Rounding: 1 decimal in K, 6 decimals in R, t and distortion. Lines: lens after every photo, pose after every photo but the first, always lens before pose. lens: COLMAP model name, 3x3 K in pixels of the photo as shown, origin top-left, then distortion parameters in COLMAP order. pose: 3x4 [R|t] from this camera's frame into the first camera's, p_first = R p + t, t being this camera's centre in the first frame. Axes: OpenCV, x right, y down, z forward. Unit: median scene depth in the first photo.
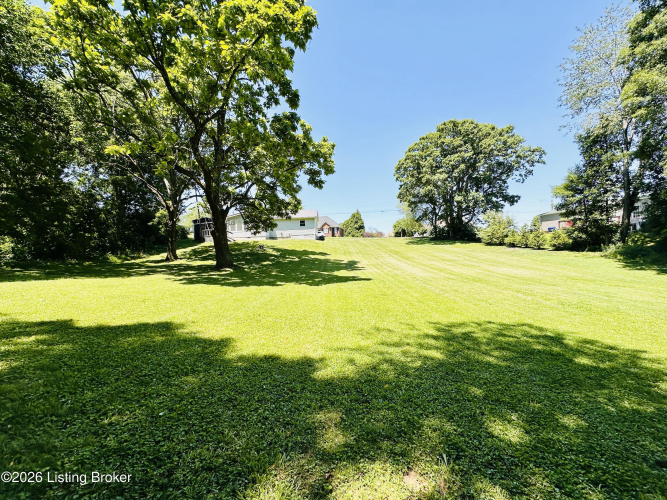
lens RADIAL K [[266.1, 0, 334.2], [0, 266.1, 250.1], [0, 0, 1]] dist [-0.001891, 0.000457]
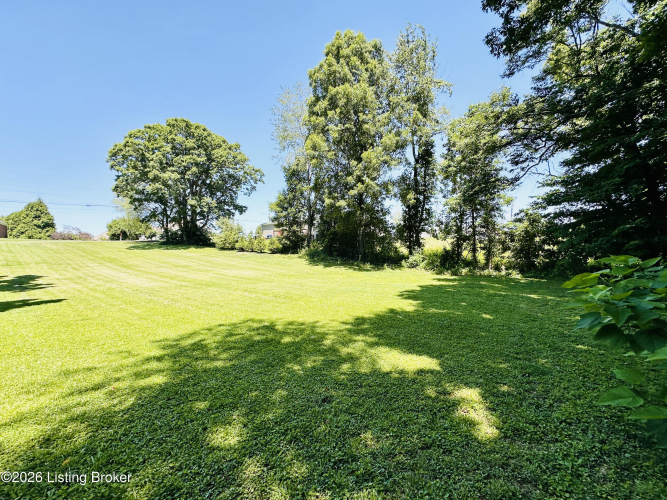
lens RADIAL K [[266.1, 0, 334.2], [0, 266.1, 250.1], [0, 0, 1]] dist [-0.001891, 0.000457]
pose [[0.604424, -0.008068, 0.796622, 0.007741], [0.021992, 0.999737, -0.006560, -0.000718], [-0.796359, 0.021484, 0.604442, 0.003999]]
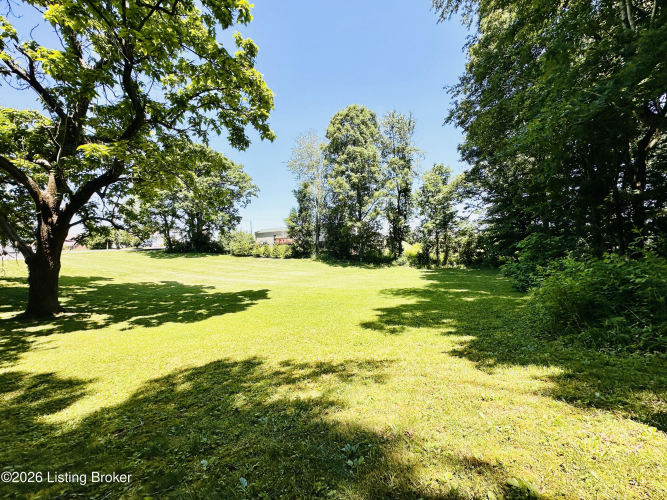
lens RADIAL K [[266.1, 0, 334.2], [0, 266.1, 250.1], [0, 0, 1]] dist [-0.001891, 0.000457]
pose [[0.420304, -0.023322, 0.907083, -0.490528], [0.047874, 0.998847, 0.003498, -0.040373], [-0.906119, 0.041956, 0.420936, 0.068042]]
